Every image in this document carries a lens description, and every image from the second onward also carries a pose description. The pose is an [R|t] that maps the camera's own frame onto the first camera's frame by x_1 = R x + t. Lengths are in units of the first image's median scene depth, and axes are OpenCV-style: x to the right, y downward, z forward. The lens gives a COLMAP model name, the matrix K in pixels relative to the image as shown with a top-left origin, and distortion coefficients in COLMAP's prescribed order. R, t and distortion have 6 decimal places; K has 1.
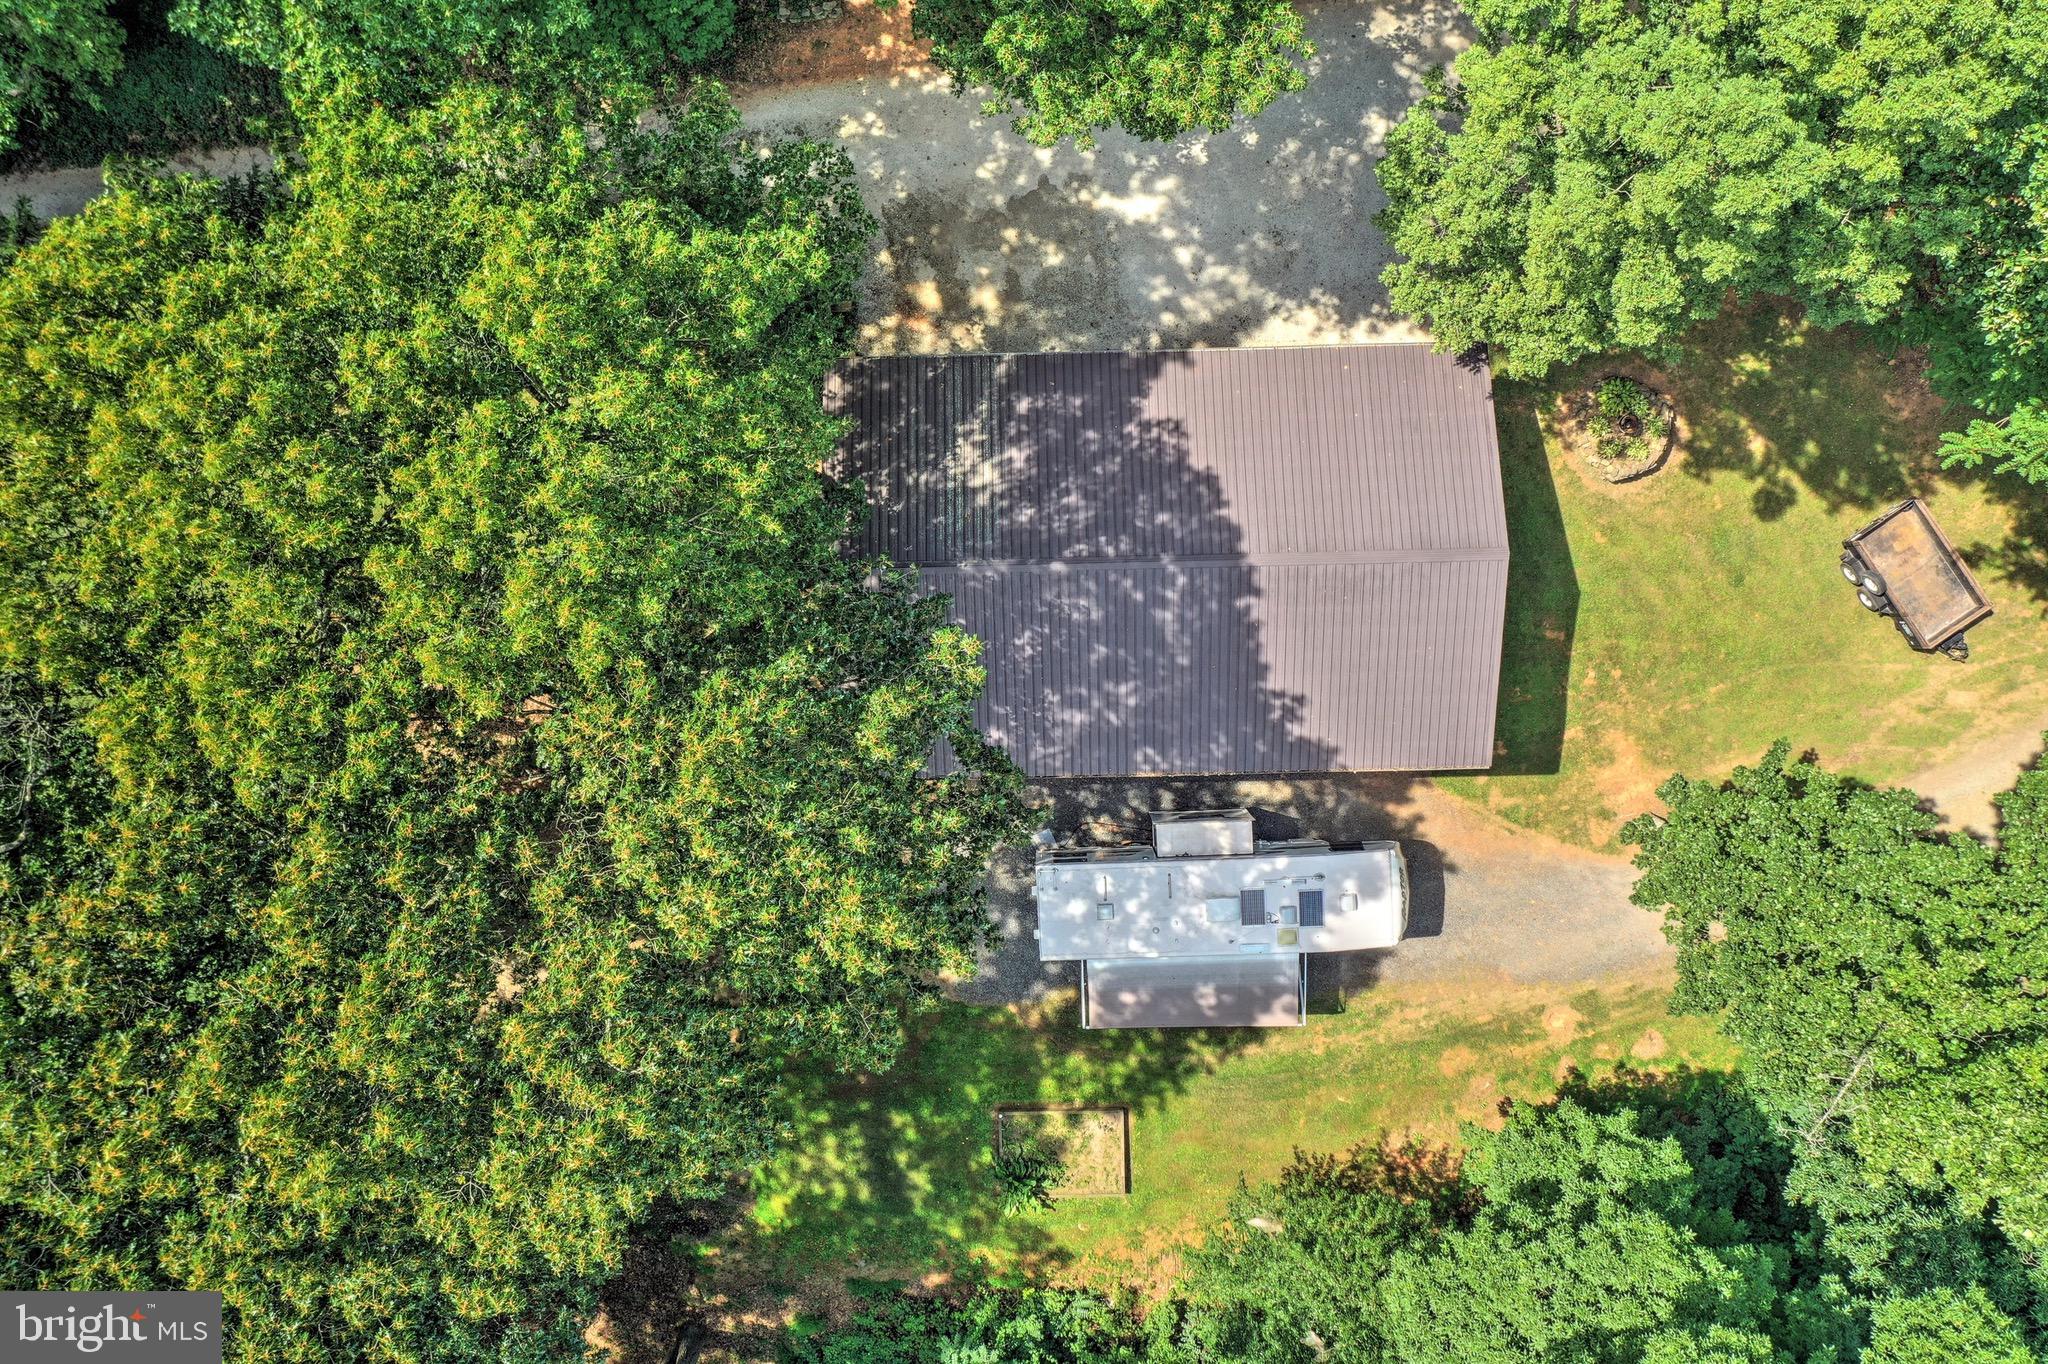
lens RADIAL K [[1620.4, 0, 1015.8], [0, 1620.4, 683.5], [0, 0, 1]] dist [0.001566, -0.000816]
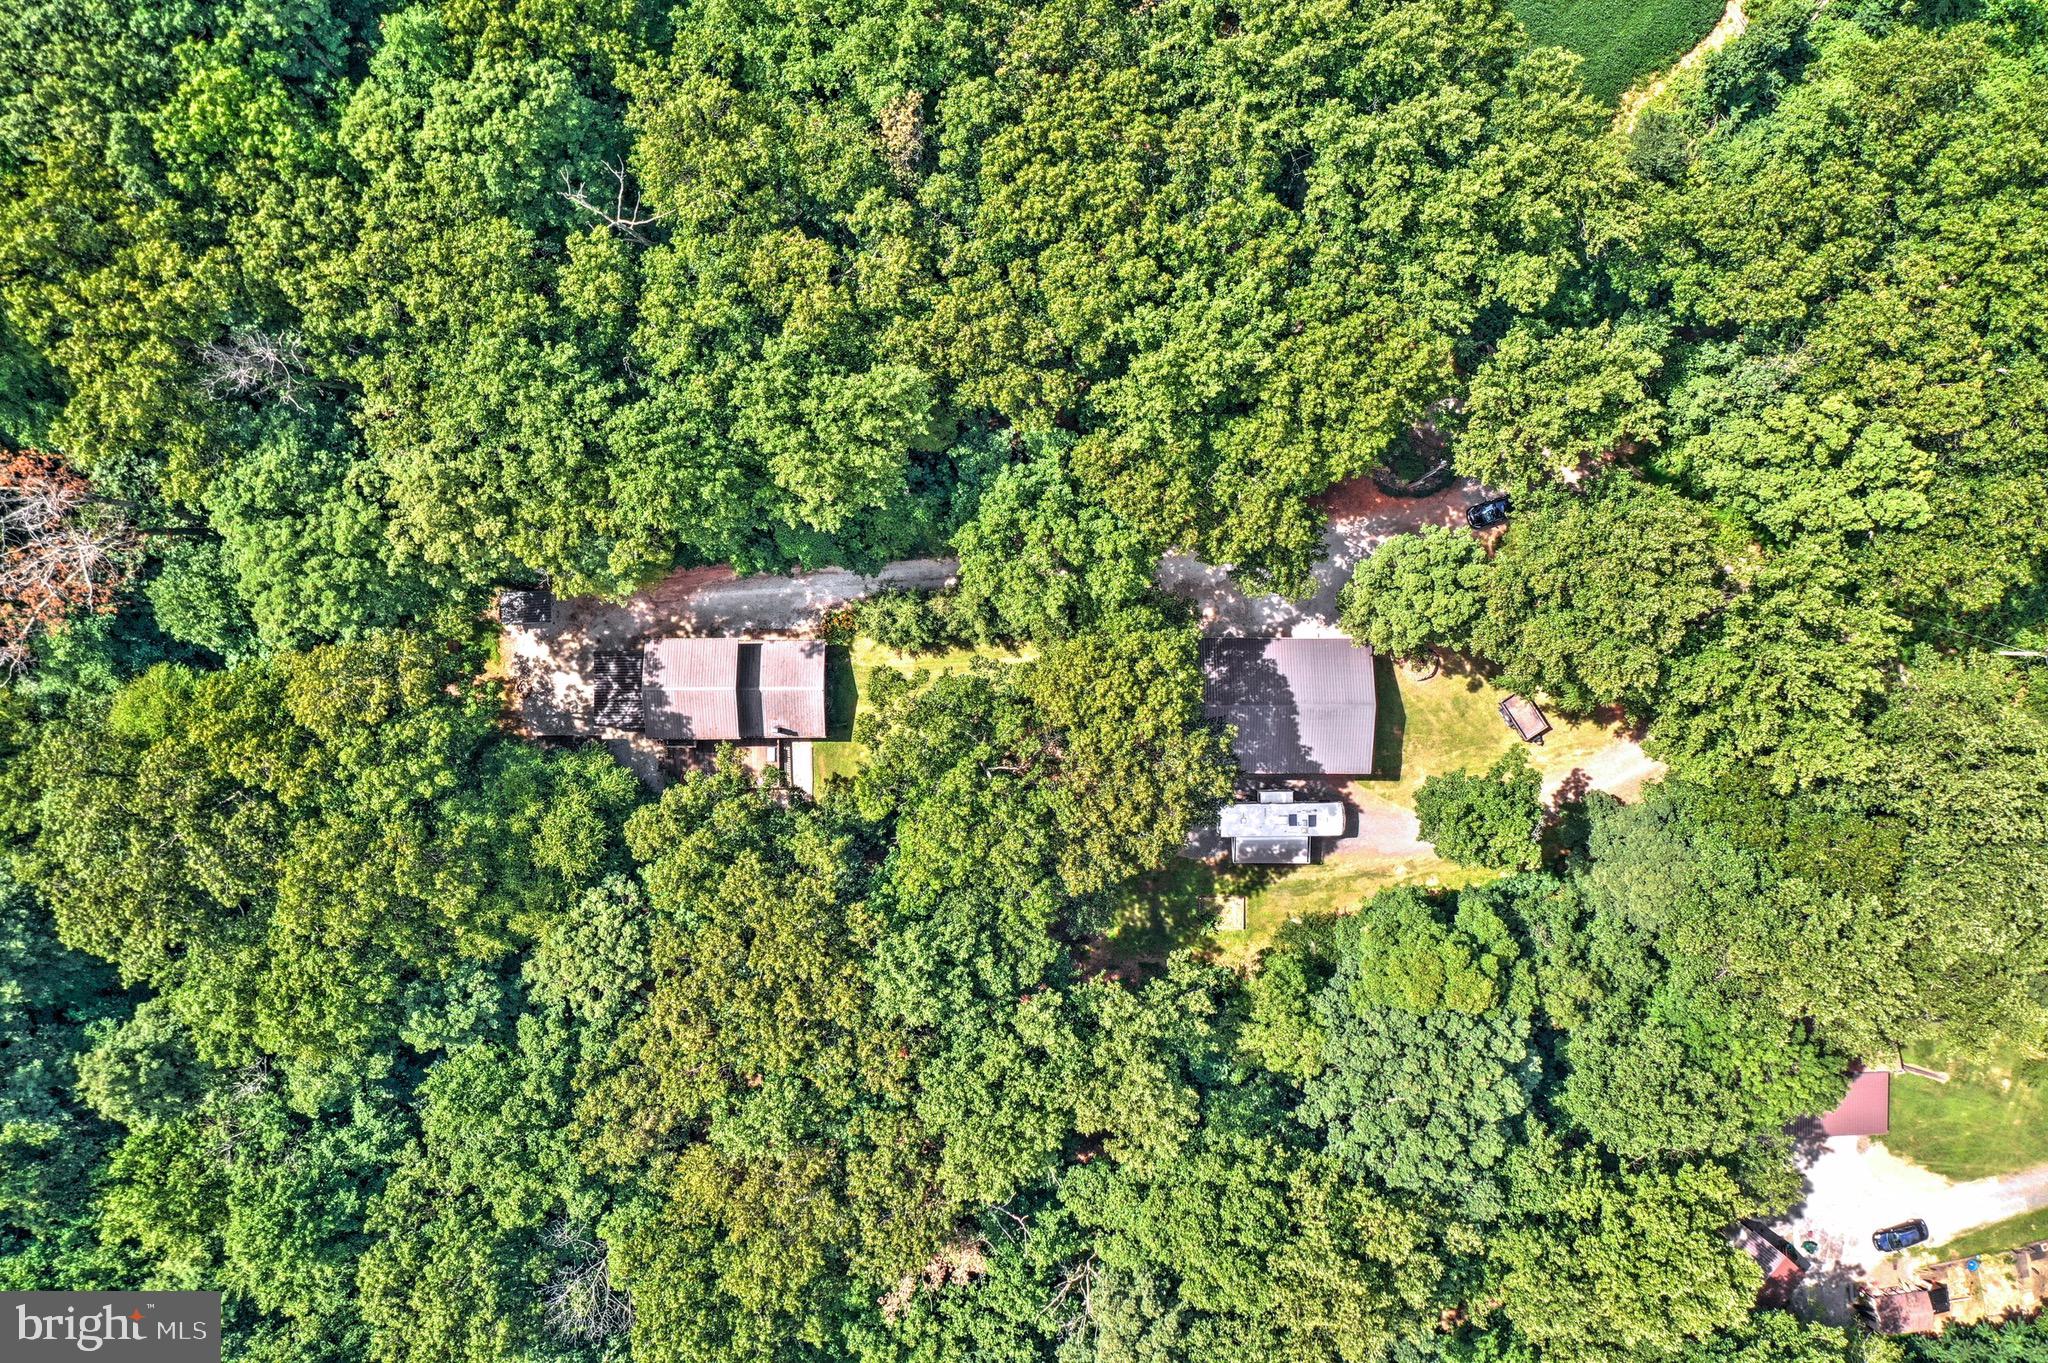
lens RADIAL K [[1620.4, 0, 1036.2], [0, 1620.4, 683.1], [0, 0, 1]] dist [0.001566, -0.000816]
pose [[0.999325, 0.030285, 0.020784, -0.382813], [-0.029070, 0.997980, -0.056482, 0.068826], [-0.022452, 0.055840, 0.998187, -1.916680]]
